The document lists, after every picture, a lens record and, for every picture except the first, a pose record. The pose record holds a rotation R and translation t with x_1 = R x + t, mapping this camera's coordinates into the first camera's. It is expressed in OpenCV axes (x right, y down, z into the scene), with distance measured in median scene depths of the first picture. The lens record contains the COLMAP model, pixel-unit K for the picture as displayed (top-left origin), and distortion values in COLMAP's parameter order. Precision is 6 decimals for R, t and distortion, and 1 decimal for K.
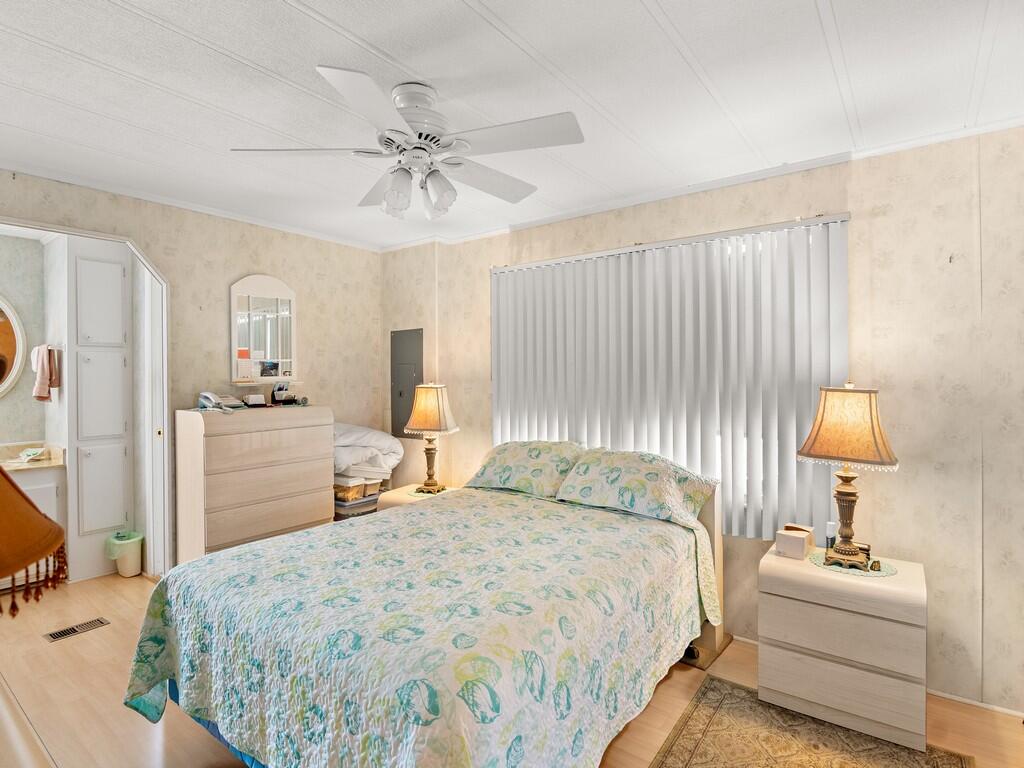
lens RADIAL K [[528.8, 0, 514.6], [0, 528.8, 377.4], [0, 0, 1]] dist [-0.020242, 0.000200]
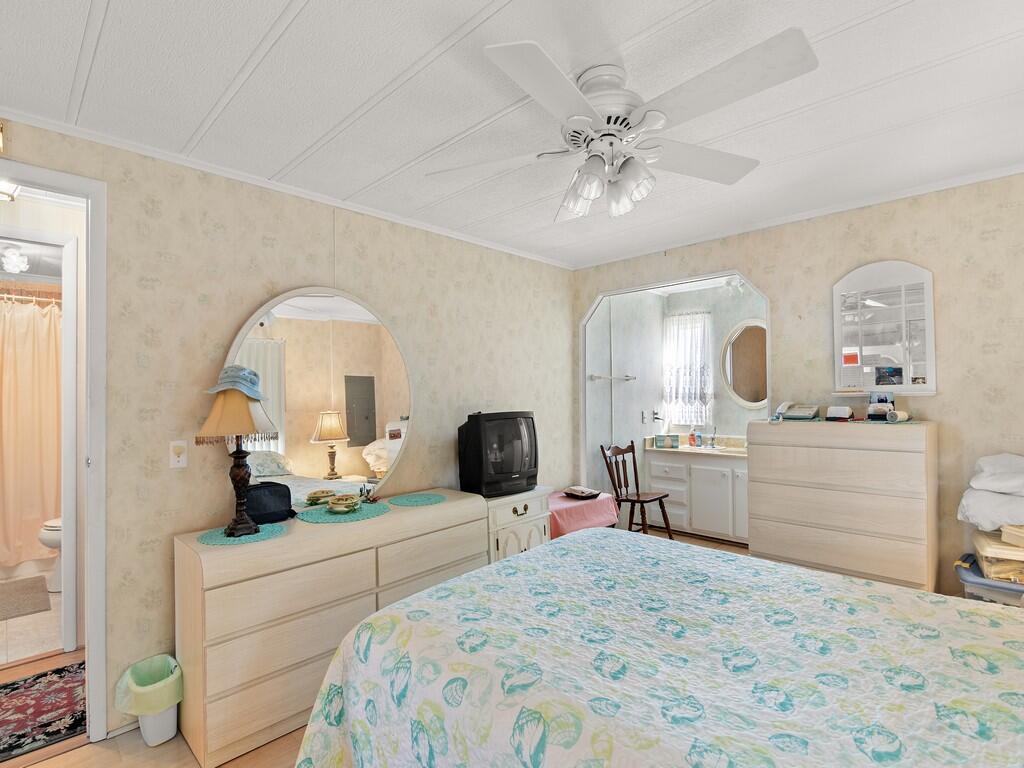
lens RADIAL K [[528.8, 0, 514.6], [0, 528.8, 377.4], [0, 0, 1]] dist [-0.020242, 0.000200]
pose [[-0.147540, -0.021869, -0.988814, 0.470583], [0.009180, 0.999682, -0.023479, 0.000450], [0.989013, -0.012542, -0.147292, 0.627817]]
